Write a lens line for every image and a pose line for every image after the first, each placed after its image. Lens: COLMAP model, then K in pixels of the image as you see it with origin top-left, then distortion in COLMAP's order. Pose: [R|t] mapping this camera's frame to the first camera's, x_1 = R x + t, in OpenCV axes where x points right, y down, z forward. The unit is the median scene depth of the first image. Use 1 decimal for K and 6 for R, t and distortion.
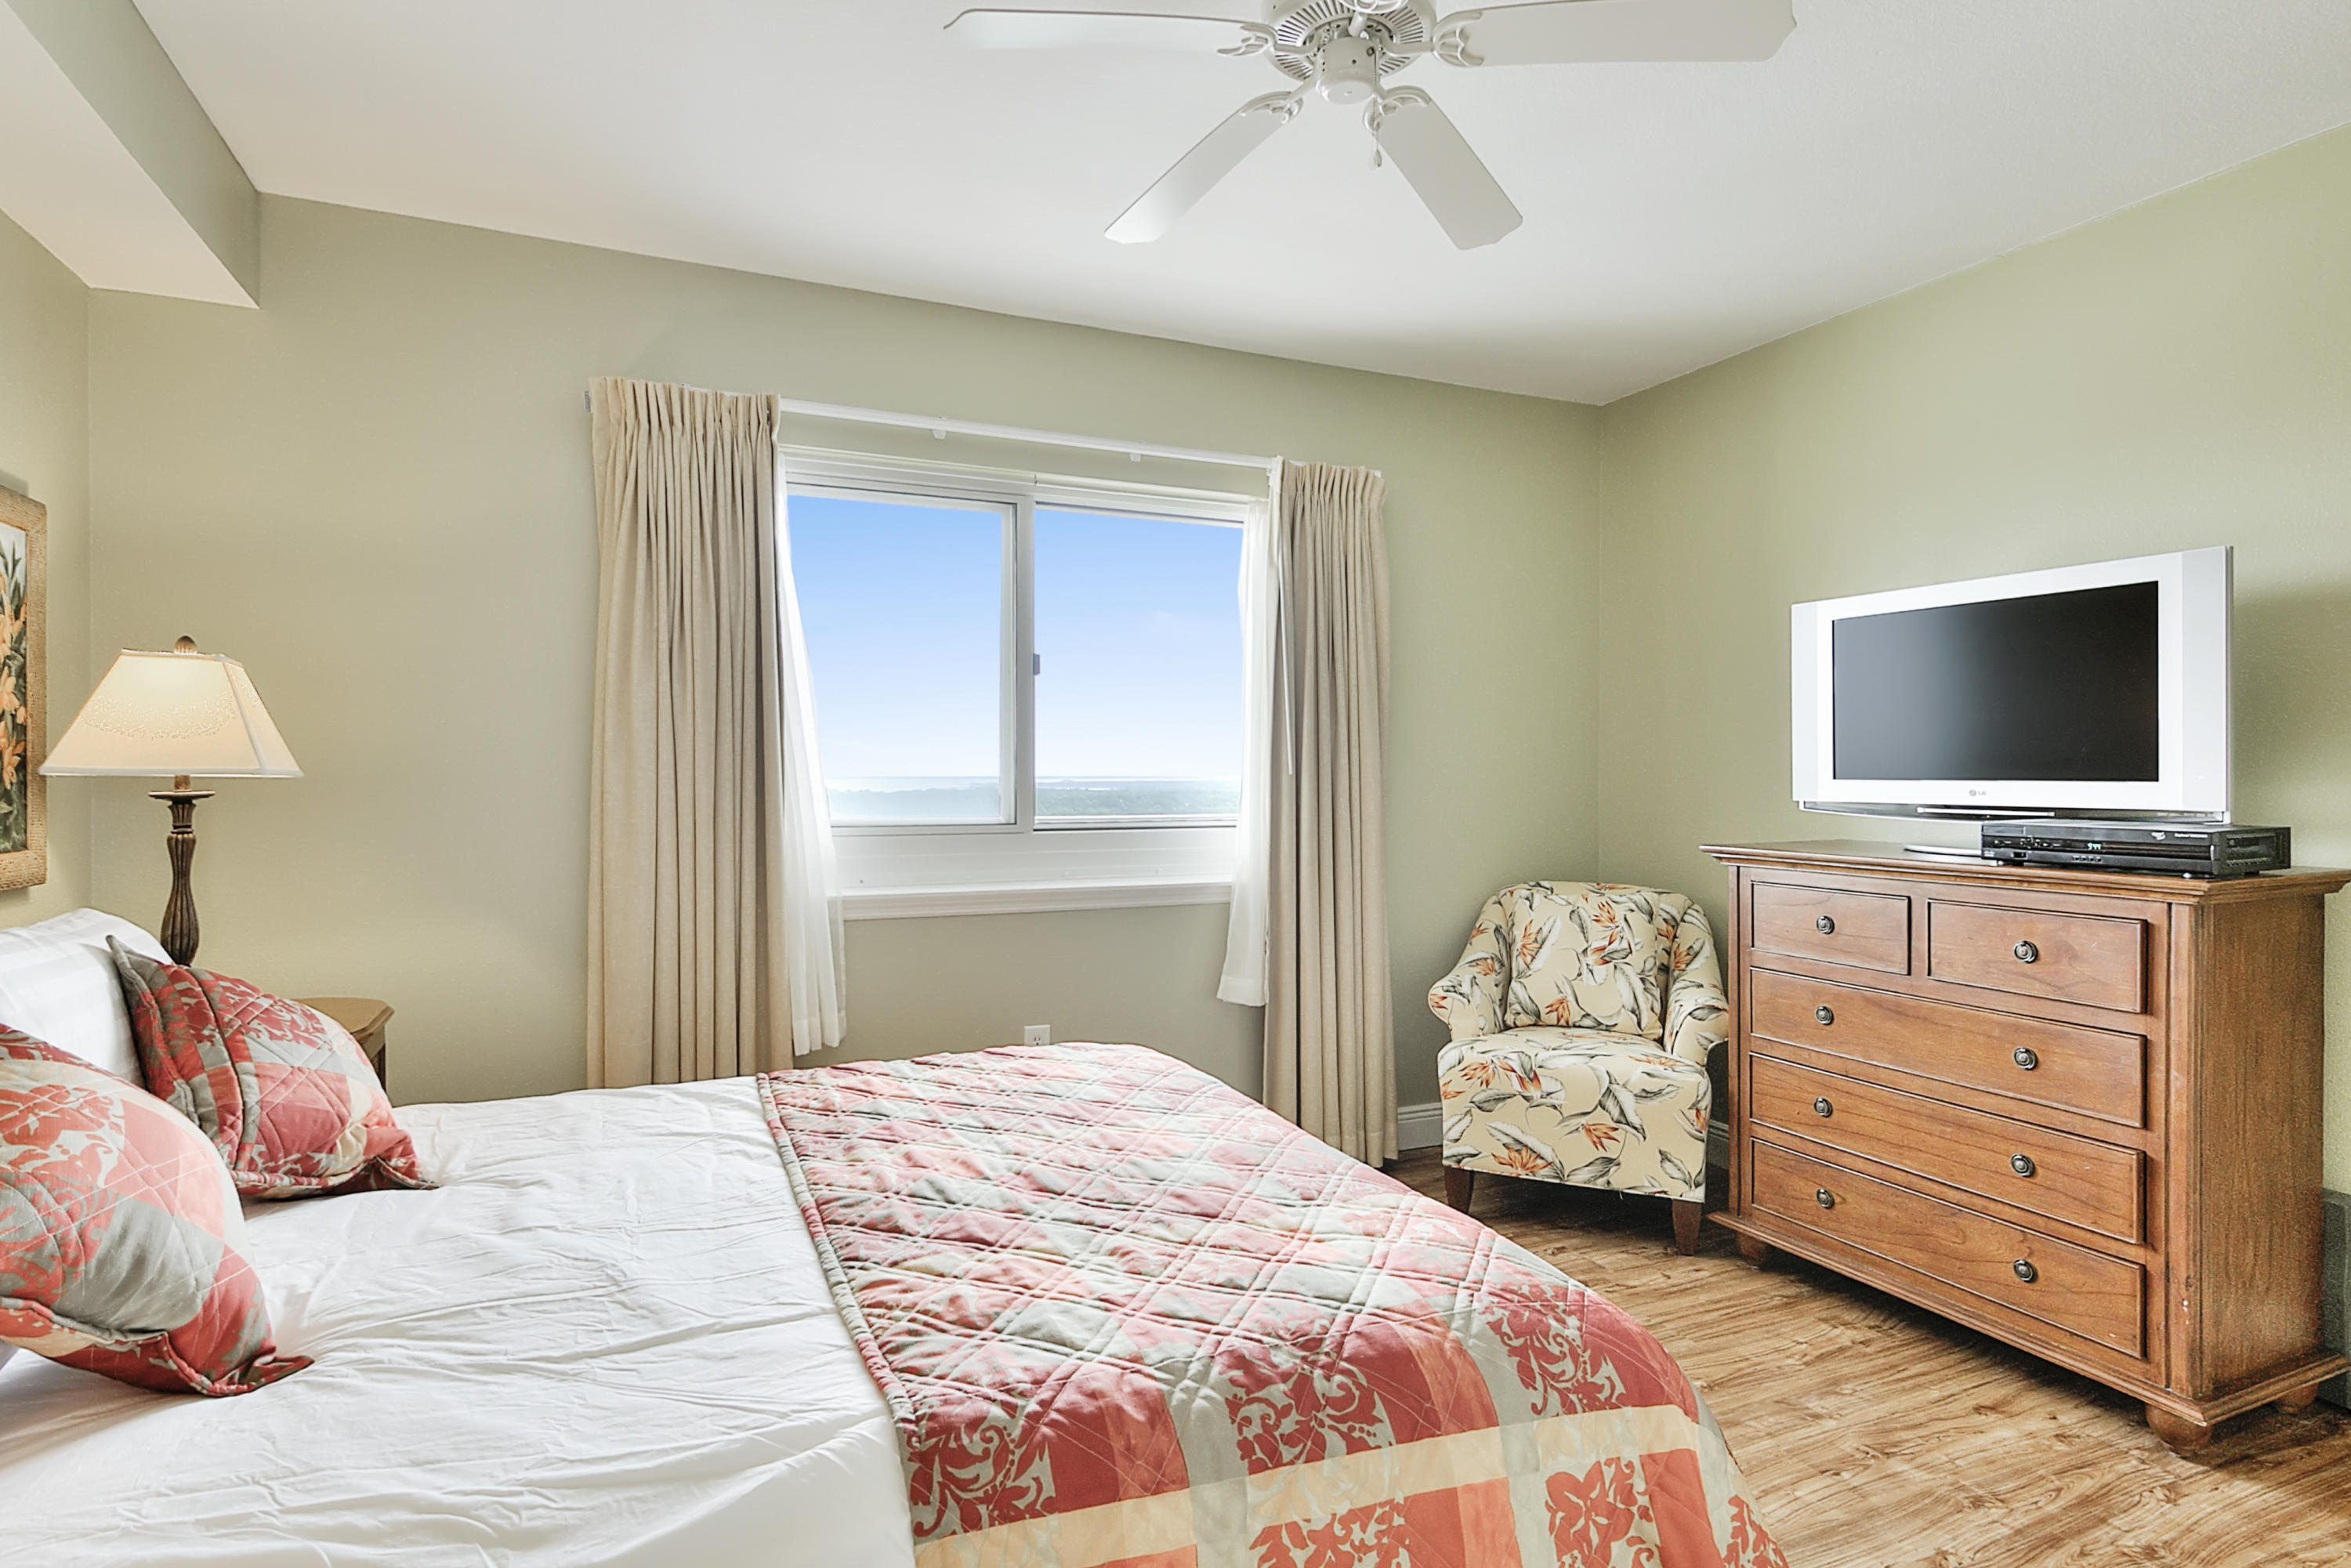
lens RADIAL K [[1201.7, 0, 1165.9], [0, 1201.7, 768.6], [0, 0, 1]] dist [0.001090, -0.001409]
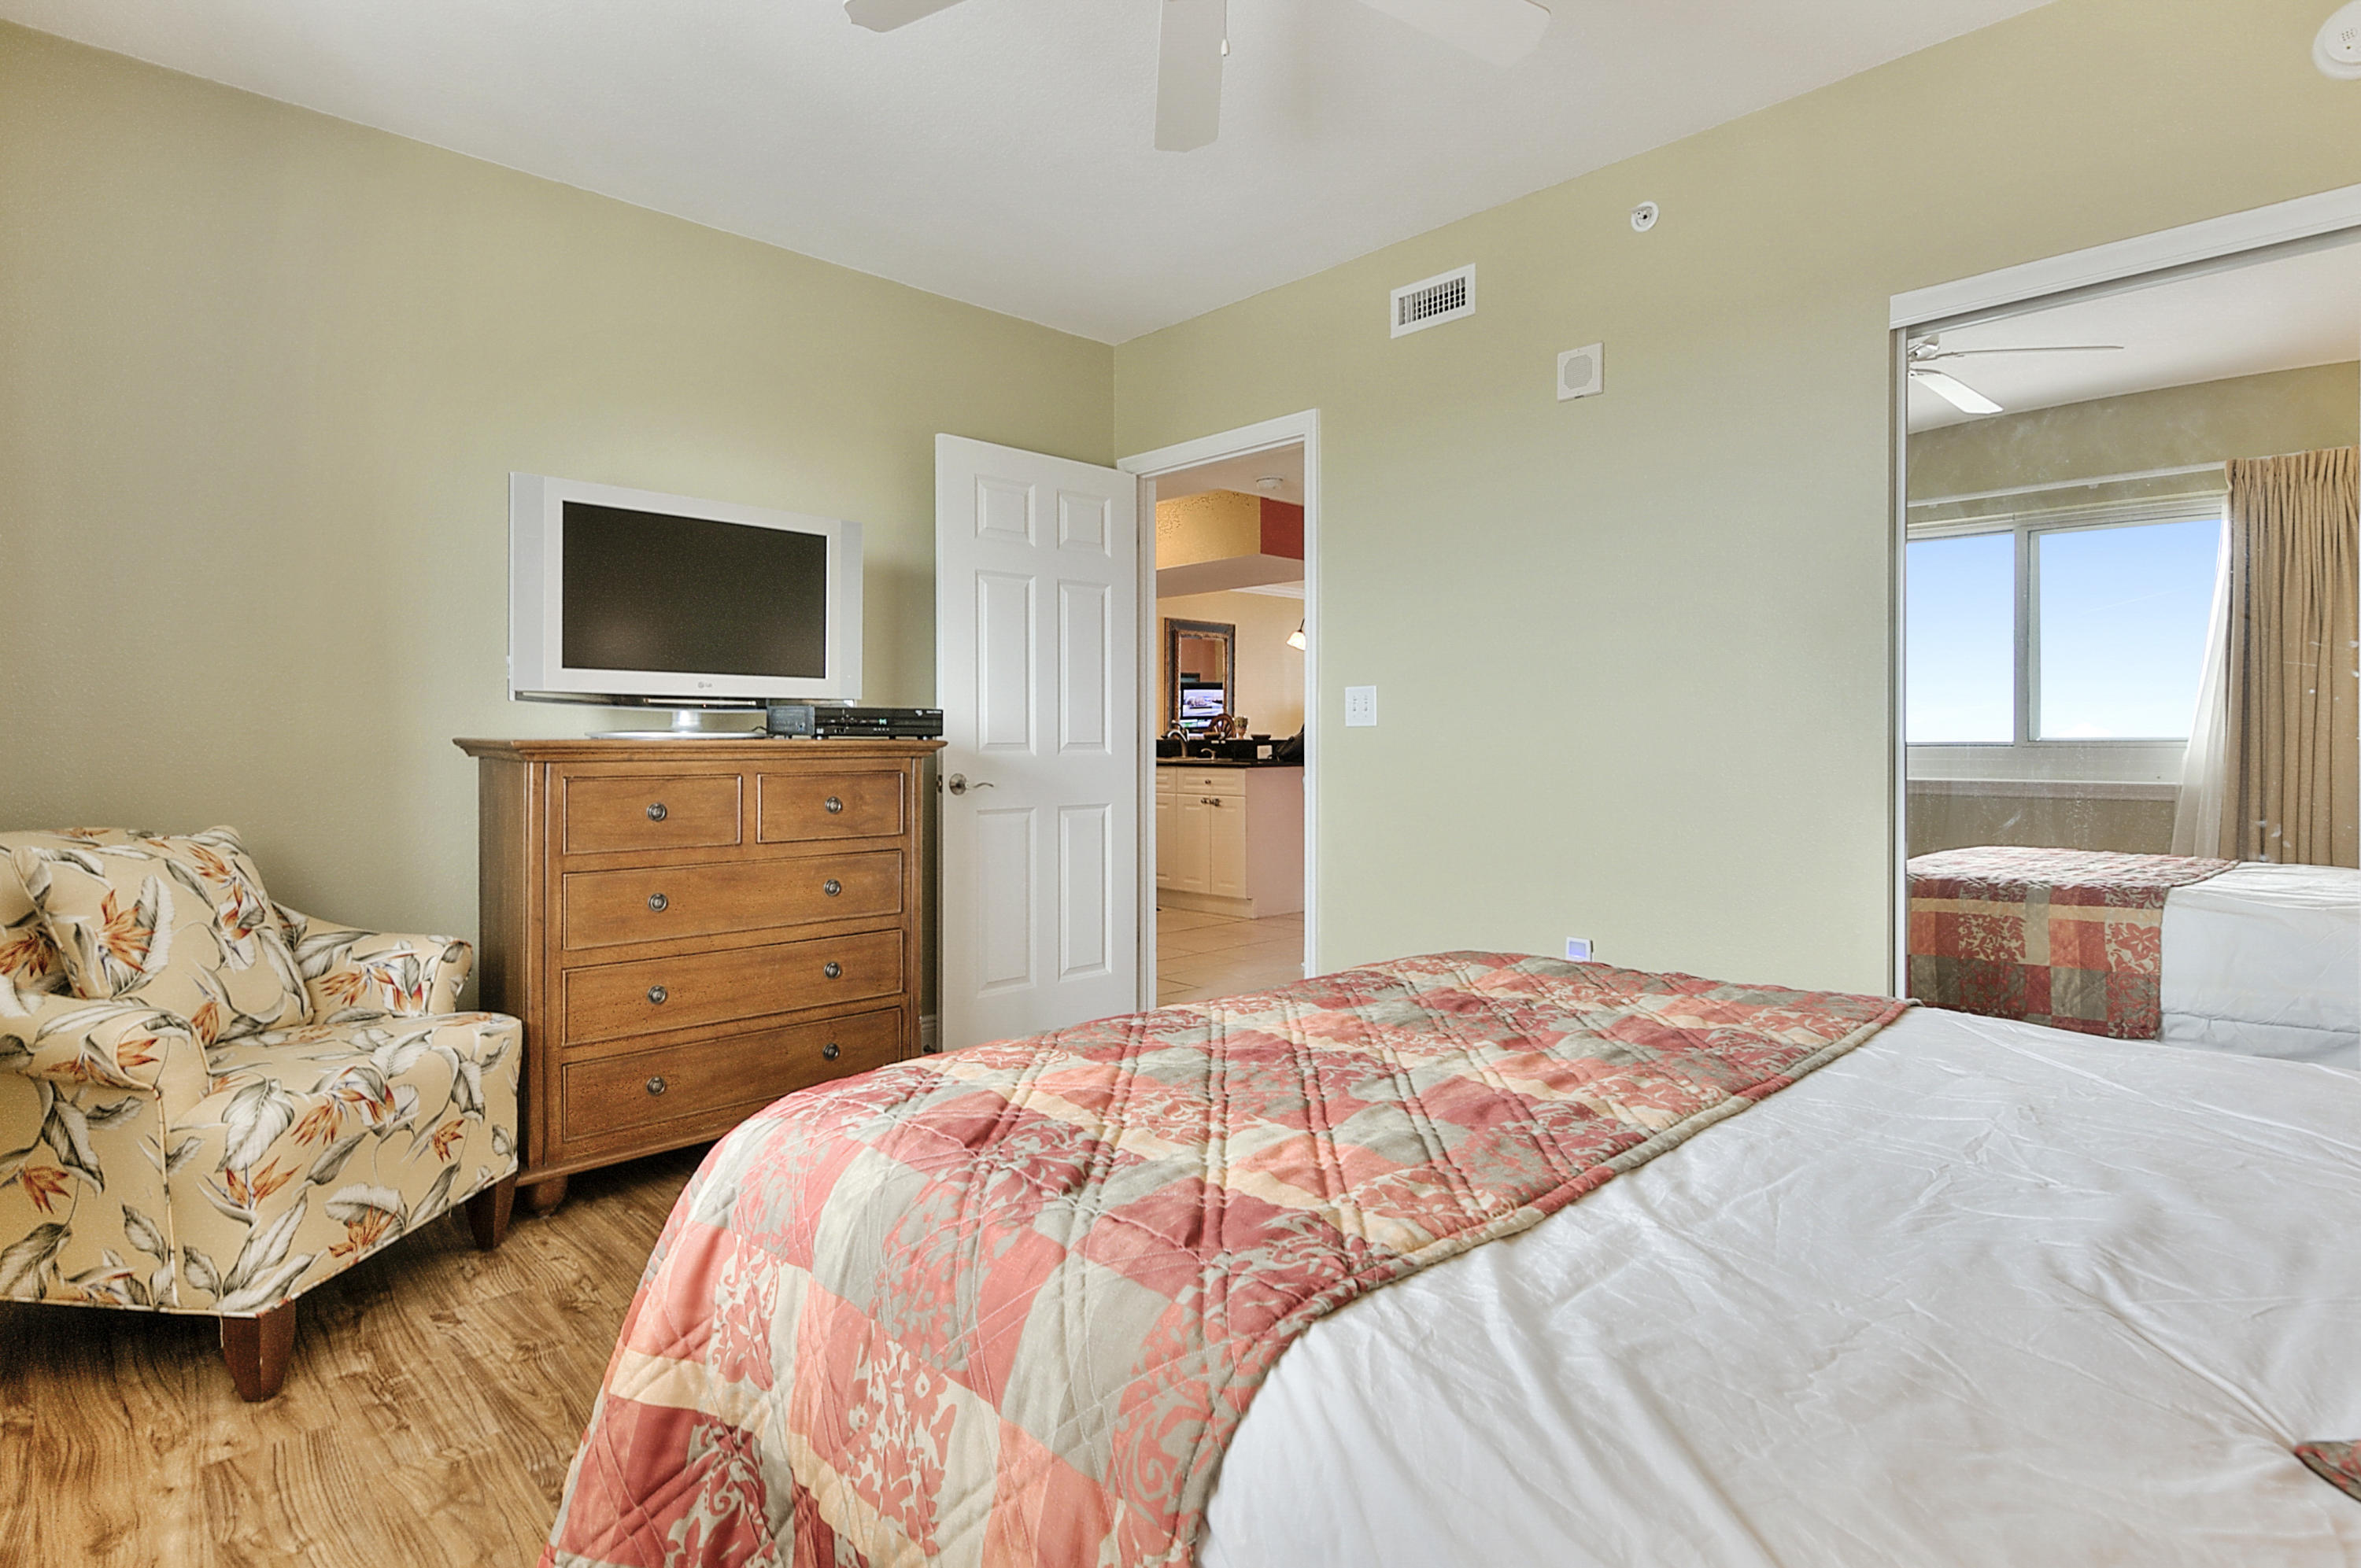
lens RADIAL K [[1206.7, 0, 1170.8], [0, 1206.7, 768.6], [0, 0, 1]] dist [0.001090, -0.001409]
pose [[-0.349237, -0.026421, 0.936662, -0.485306], [-0.005067, 0.999641, 0.026308, 0.059094], [-0.937021, 0.004442, -0.349245, 0.862429]]
